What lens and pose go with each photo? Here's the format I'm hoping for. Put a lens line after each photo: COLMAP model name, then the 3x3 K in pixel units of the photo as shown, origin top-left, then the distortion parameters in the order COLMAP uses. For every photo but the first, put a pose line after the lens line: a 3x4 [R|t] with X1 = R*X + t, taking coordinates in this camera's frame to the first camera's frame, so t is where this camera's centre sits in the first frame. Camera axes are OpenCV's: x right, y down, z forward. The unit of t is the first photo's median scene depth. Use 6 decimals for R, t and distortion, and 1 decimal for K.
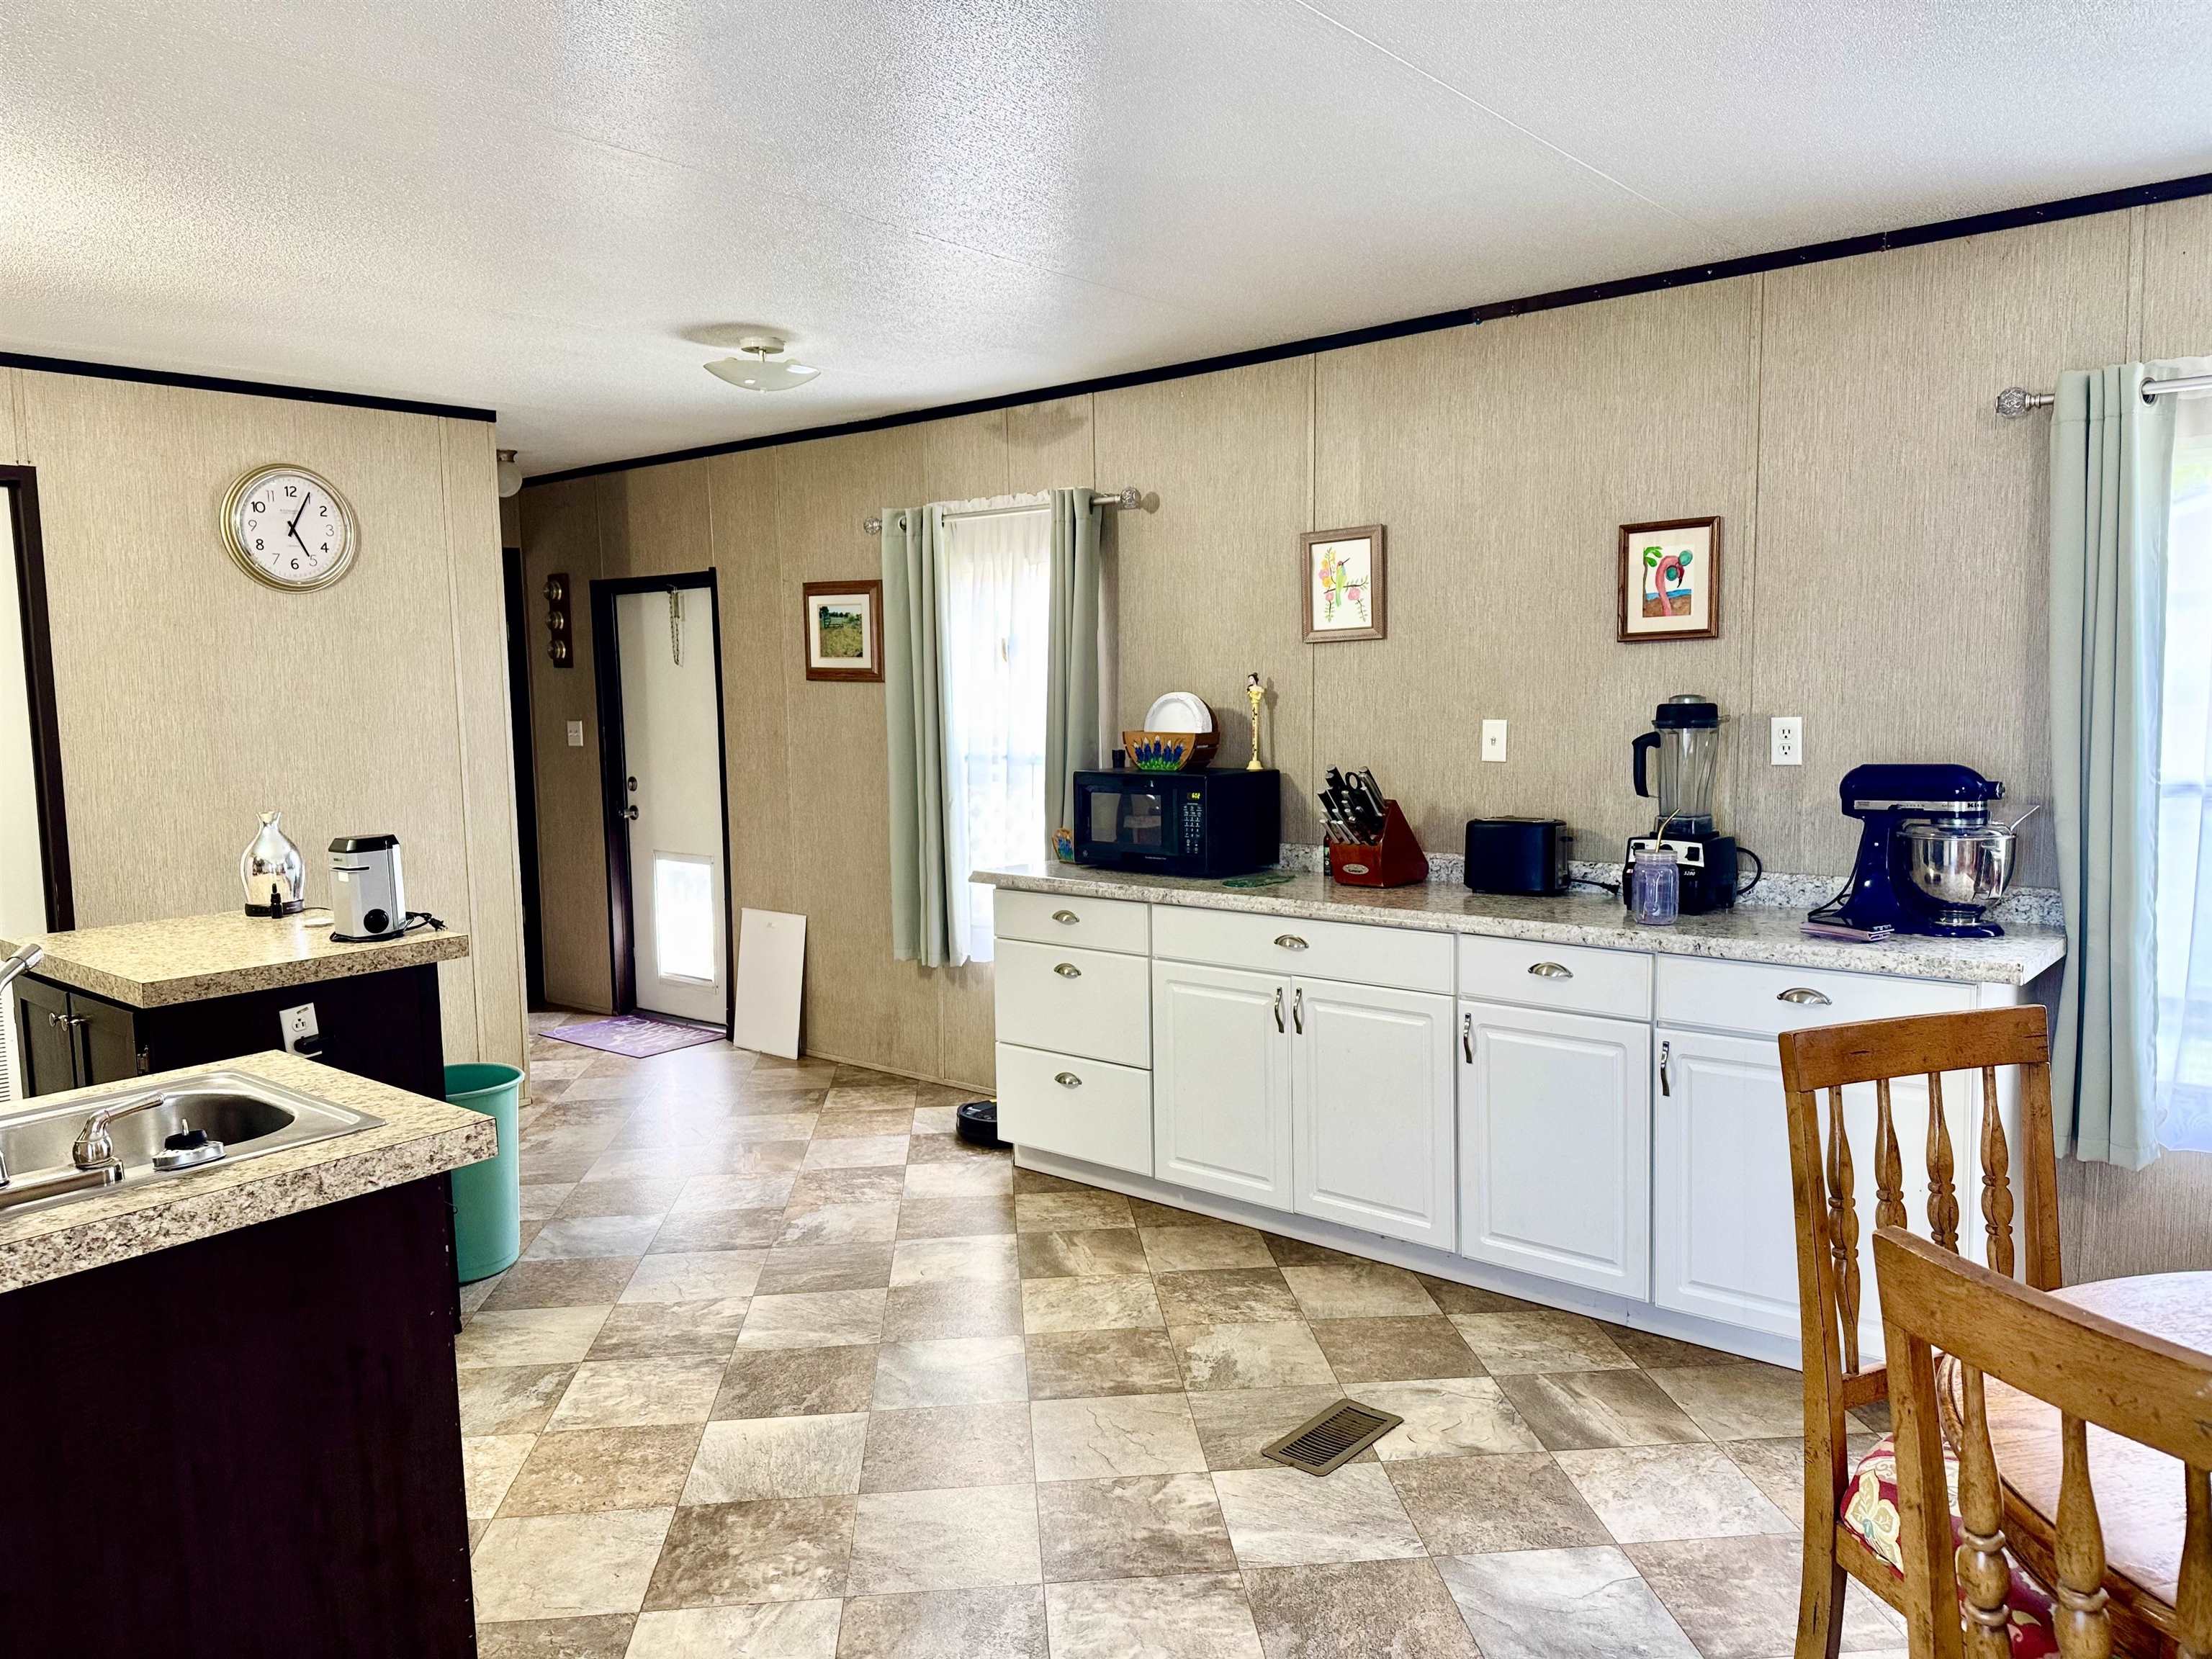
lens RADIAL K [[1550.1, 0, 1095.3], [0, 1550.1, 847.9], [0, 0, 1]] dist [0.088787, -0.099746]
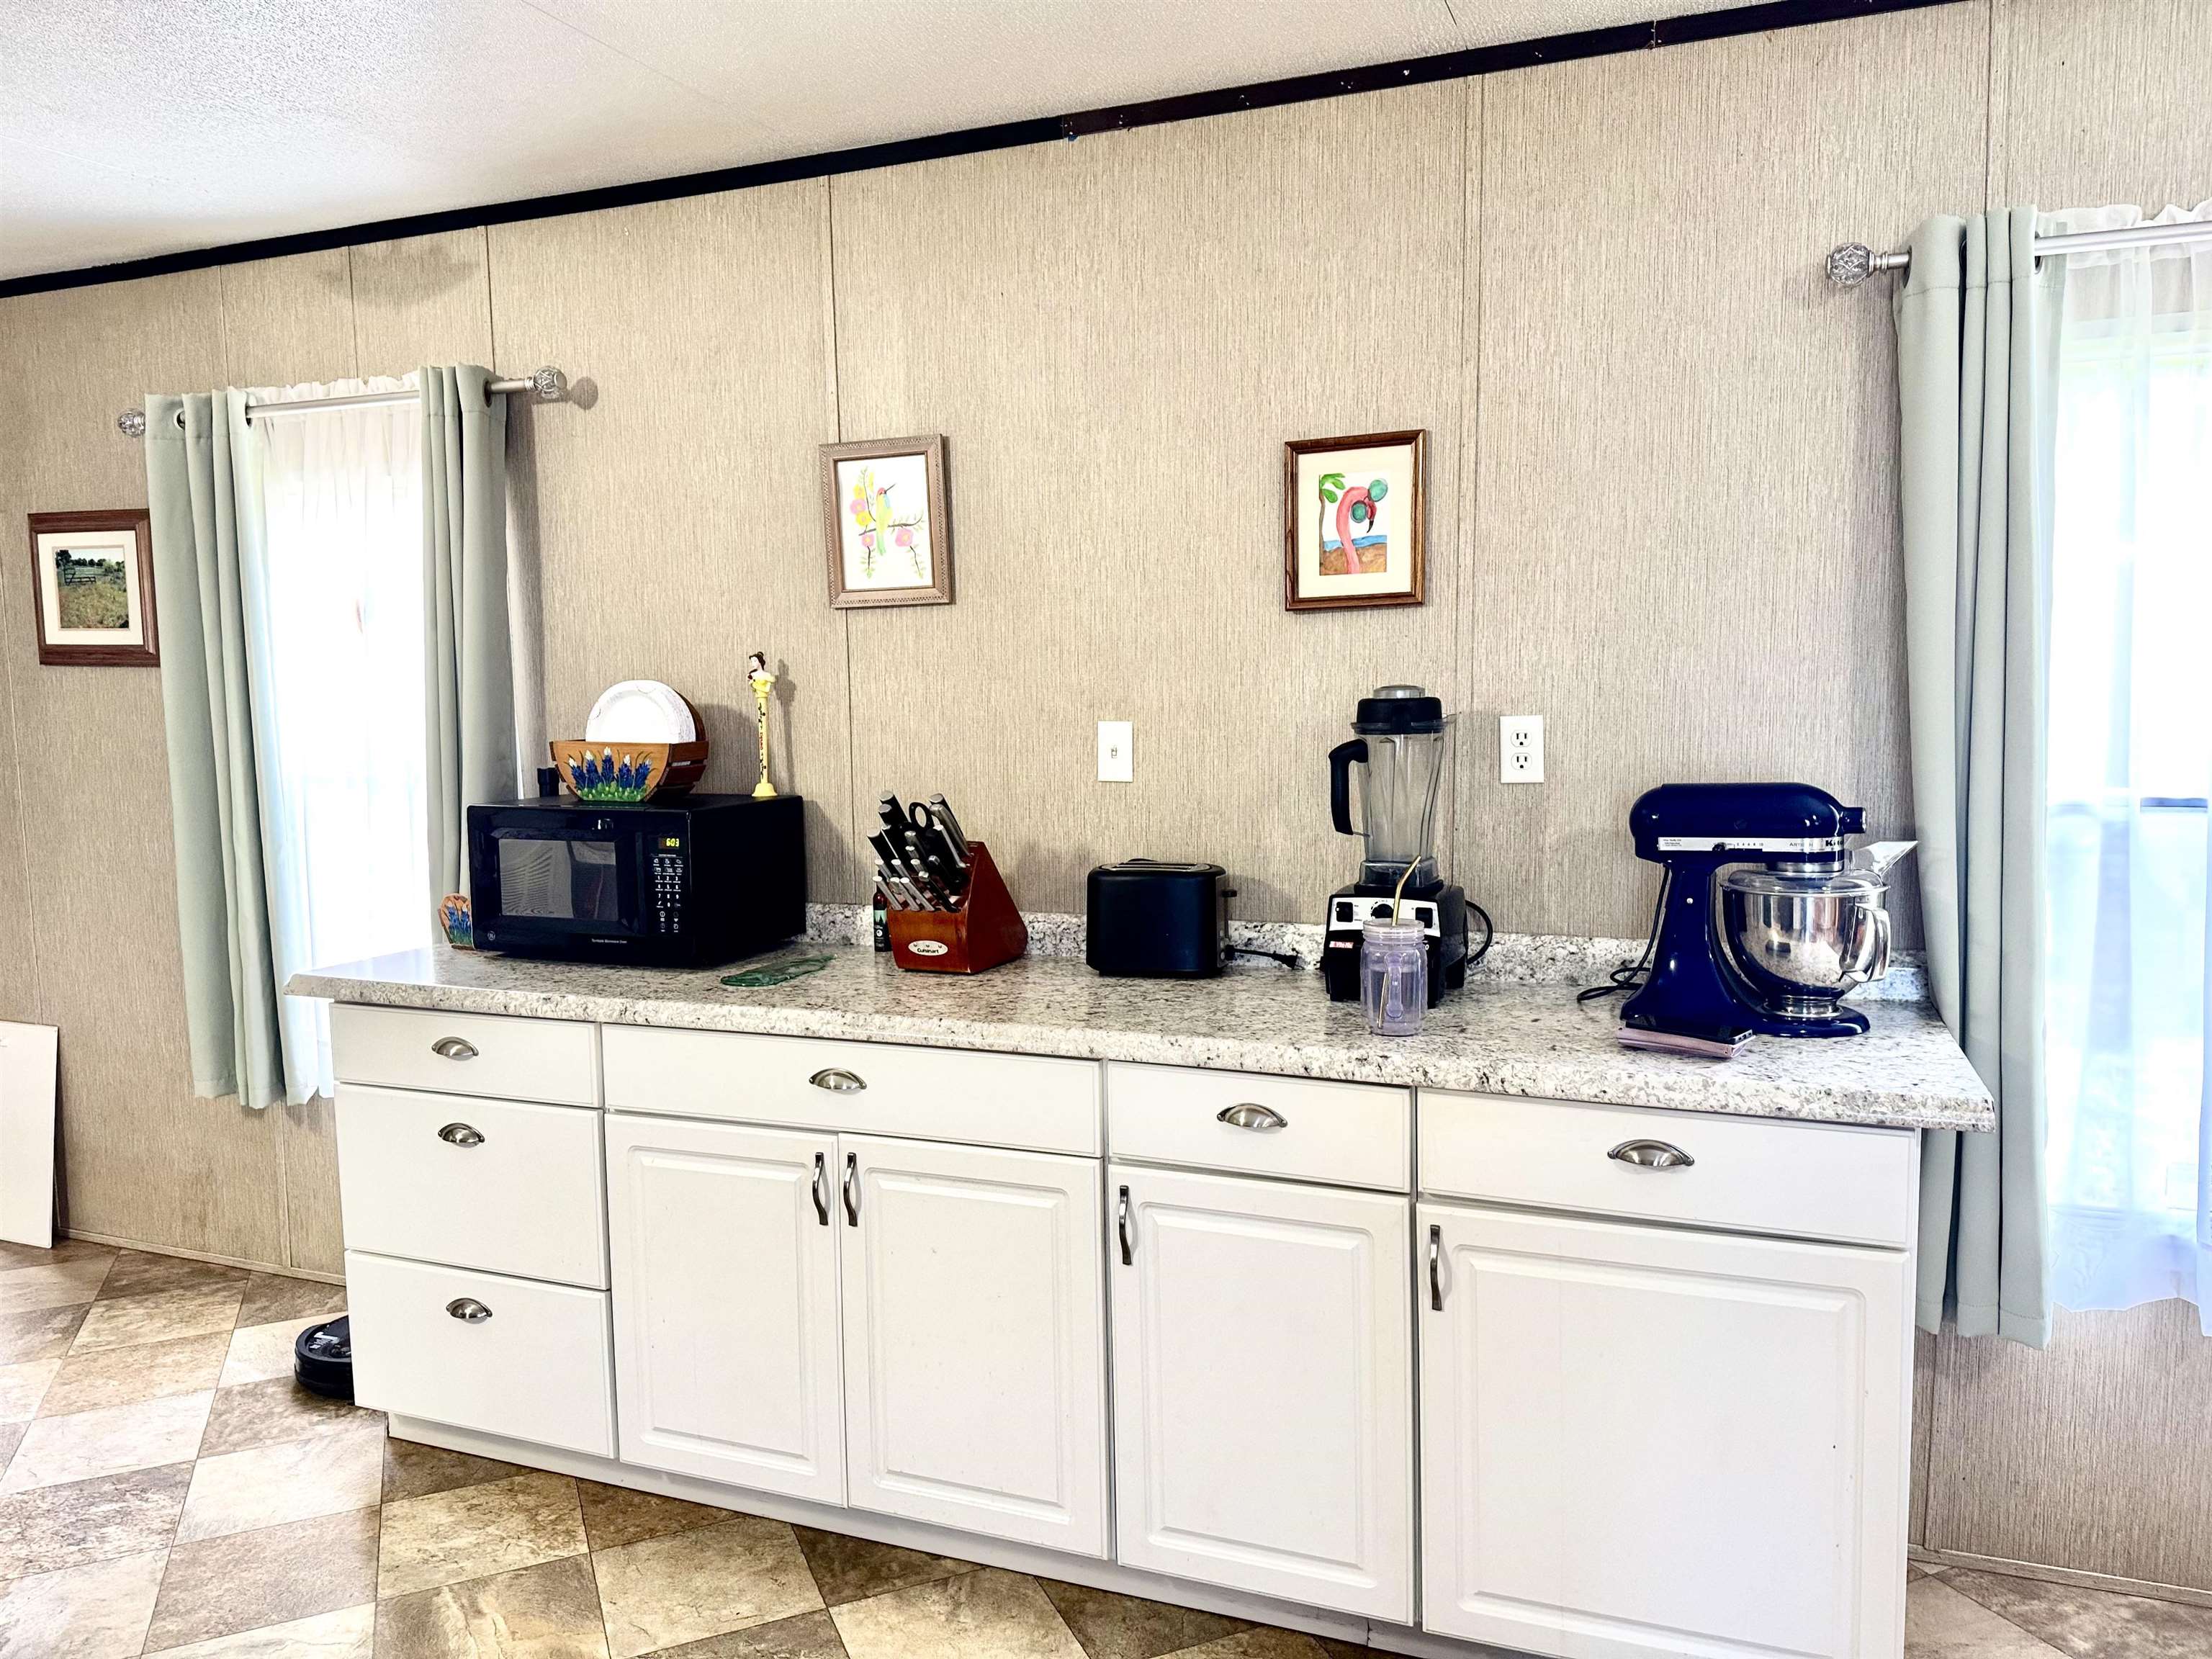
lens RADIAL K [[1550.1, 0, 1109.7], [0, 1550.1, 830.2], [0, 0, 1]] dist [0.088787, -0.099746]
pose [[0.946165, -0.033298, 0.321966, 0.030382], [0.035455, 0.999371, -0.000835, -0.033806], [-0.321736, 0.012206, 0.946751, 0.353802]]
